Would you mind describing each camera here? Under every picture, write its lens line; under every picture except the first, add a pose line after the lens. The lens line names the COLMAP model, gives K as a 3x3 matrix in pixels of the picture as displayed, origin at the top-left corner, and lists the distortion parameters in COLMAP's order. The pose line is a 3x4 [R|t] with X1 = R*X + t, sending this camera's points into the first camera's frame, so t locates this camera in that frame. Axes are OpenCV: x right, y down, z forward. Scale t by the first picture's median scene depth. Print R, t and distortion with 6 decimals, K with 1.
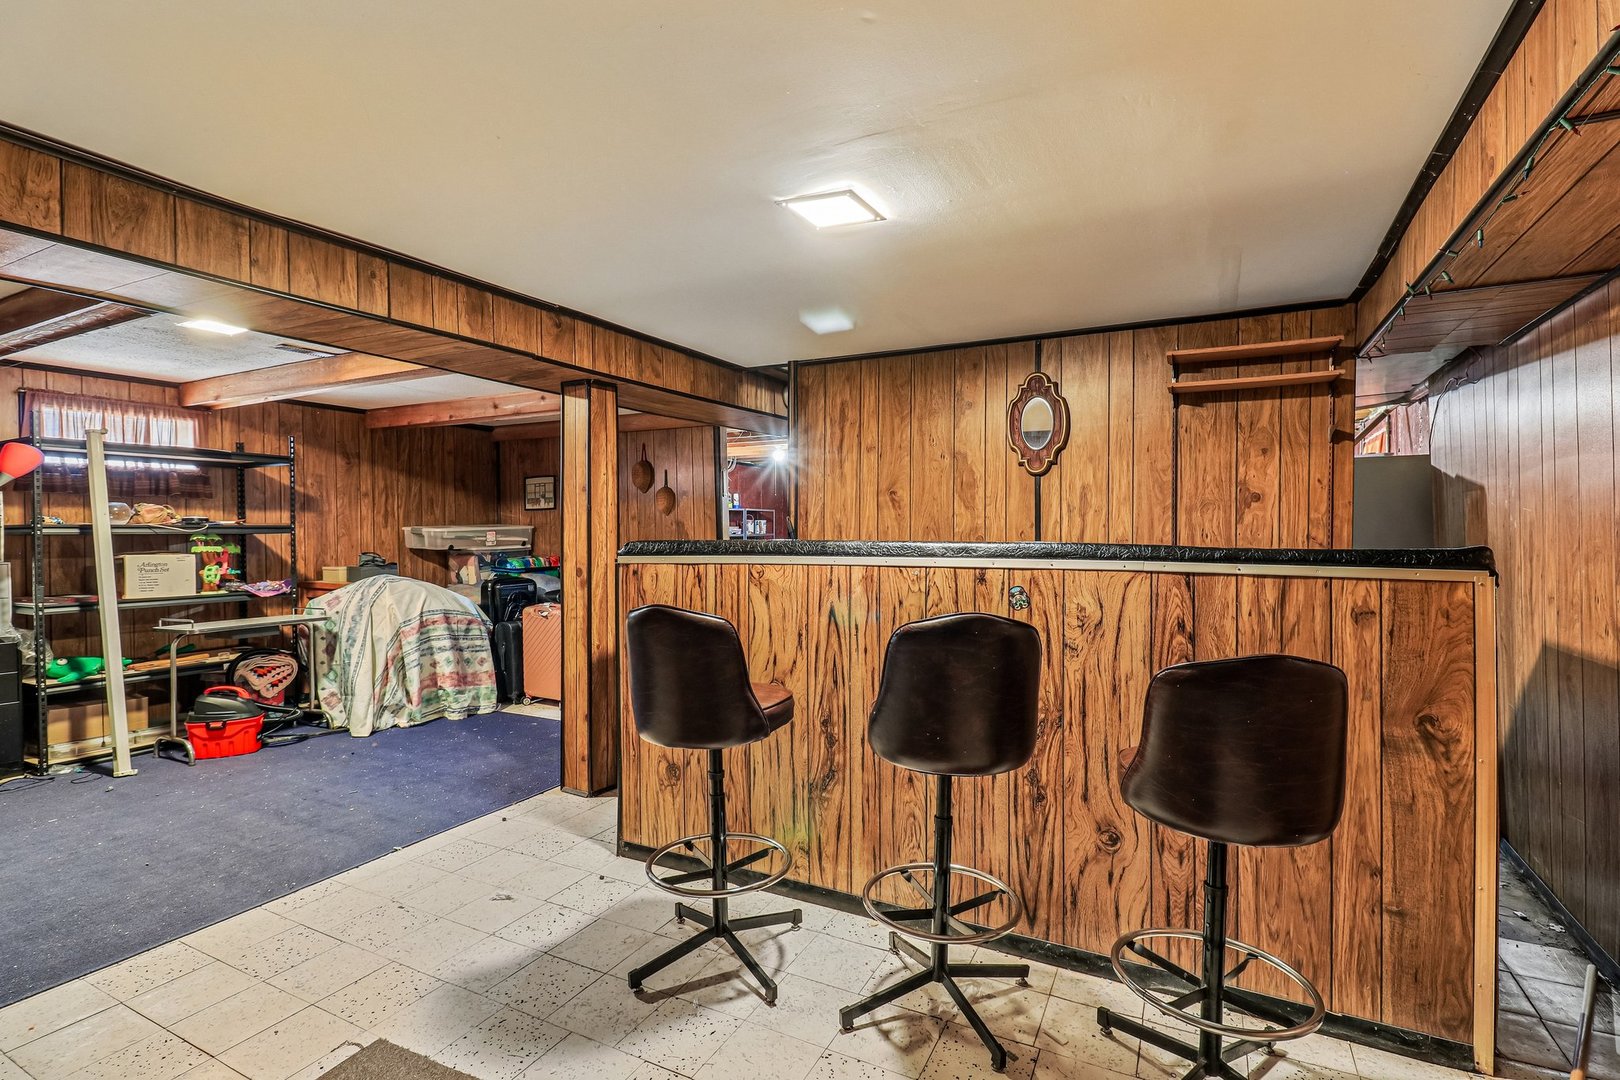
lens RADIAL K [[759.1, 0, 814.0], [0, 759.1, 539.3], [0, 0, 1]] dist [0.010570, -0.013355]
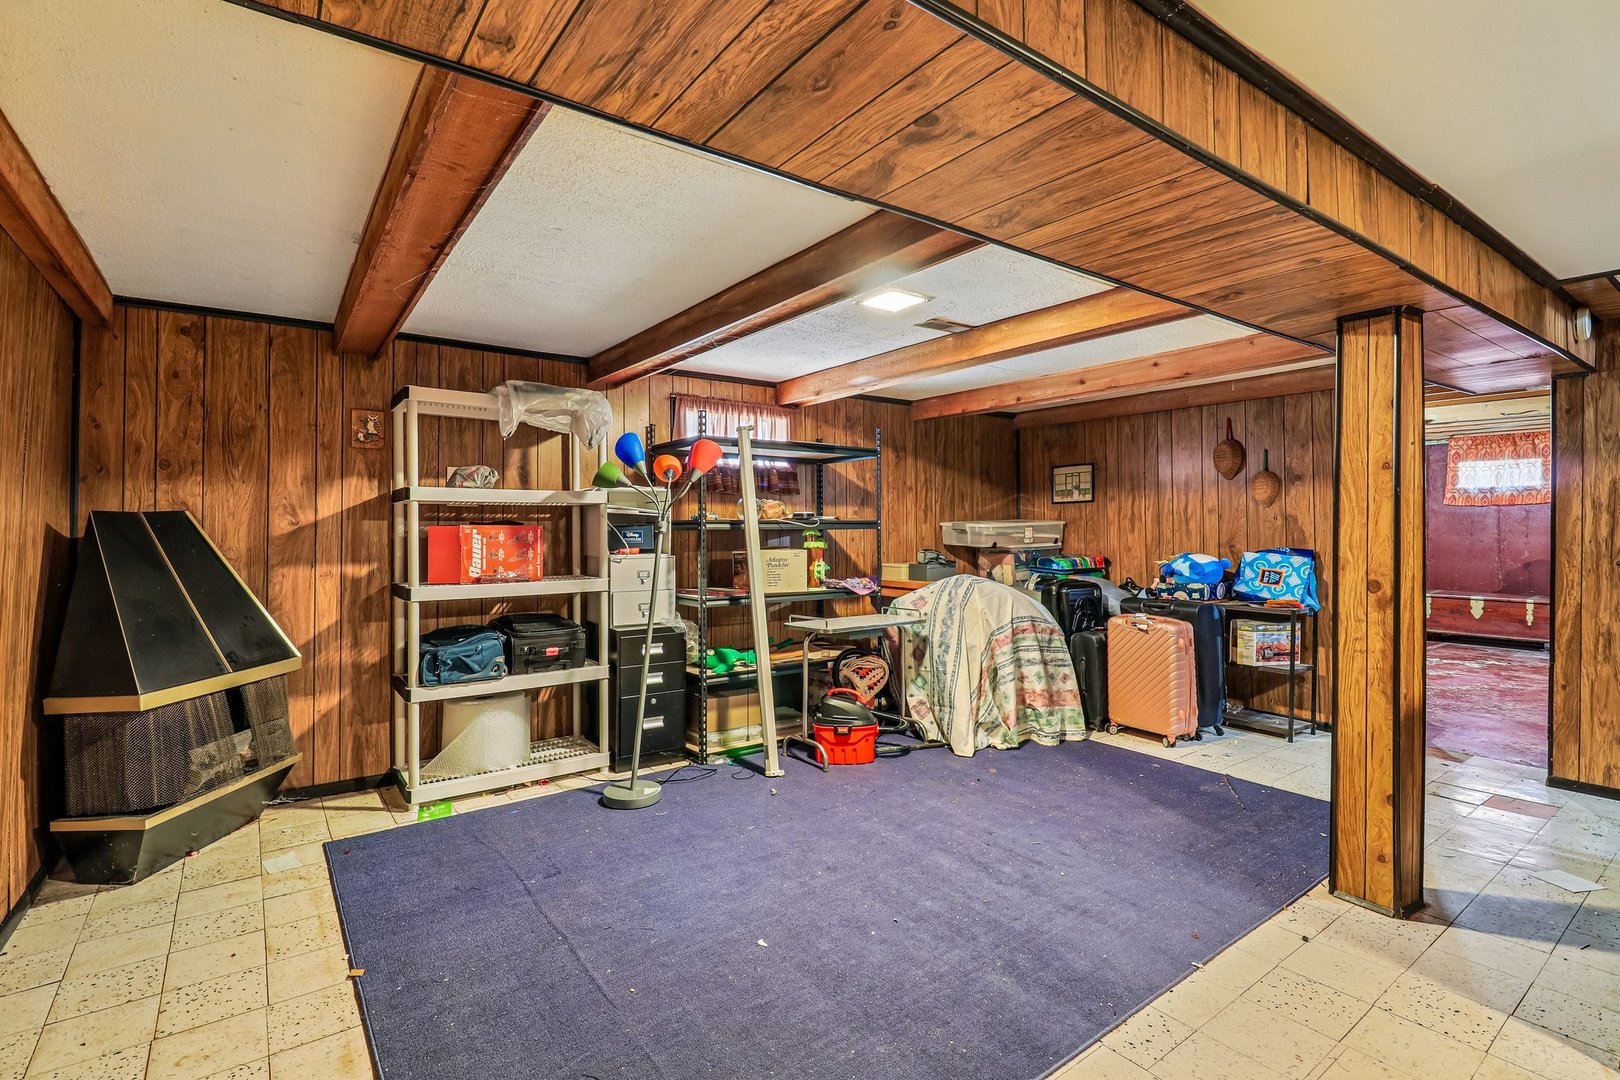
lens RADIAL K [[752.2, 0, 810.8], [0, 752.2, 524.8], [0, 0, 1]] dist [0.012081, -0.013862]
pose [[0.892877, -0.000045, -0.450300, -0.365182], [-0.006323, 0.999900, -0.012638, -0.000558], [0.450256, 0.014131, 0.892788, 0.124764]]
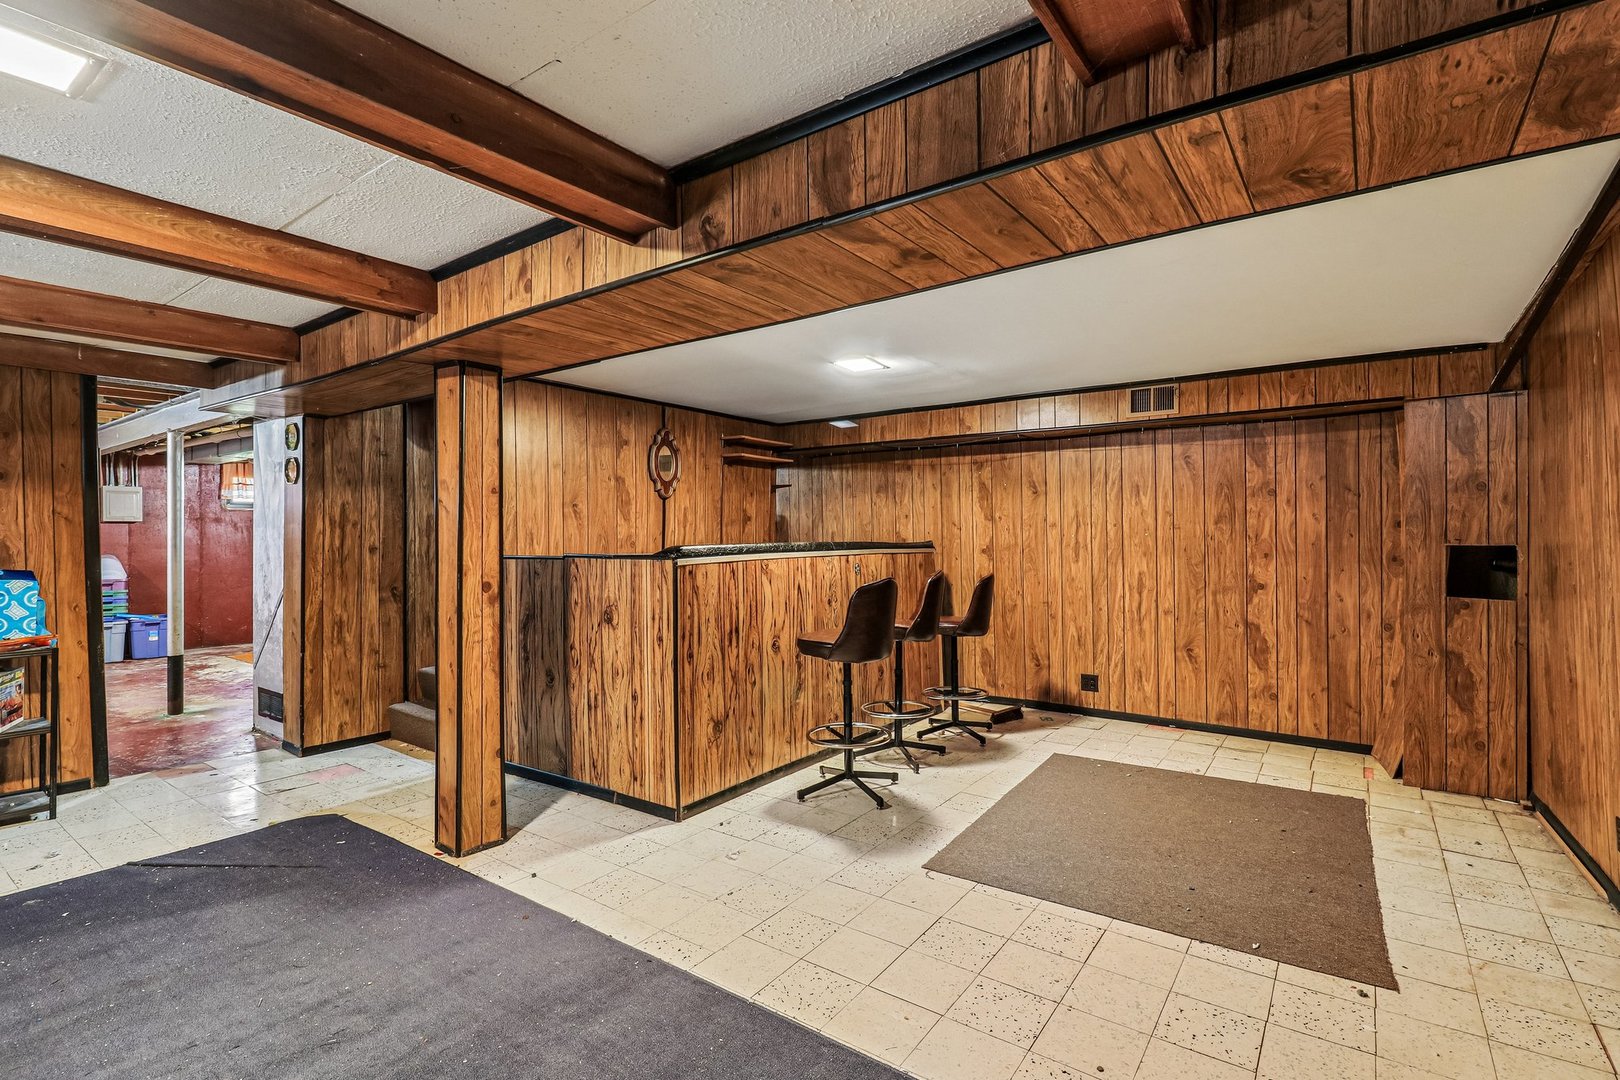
lens RADIAL K [[766.3, 0, 811.2], [0, 766.3, 534.7], [0, 0, 1]] dist [0.011665, -0.014088]
pose [[0.151002, 0.000387, 0.988533, -0.886084], [0.016721, 0.999856, -0.002946, -0.005504], [-0.988392, 0.016974, 0.150973, 0.403793]]
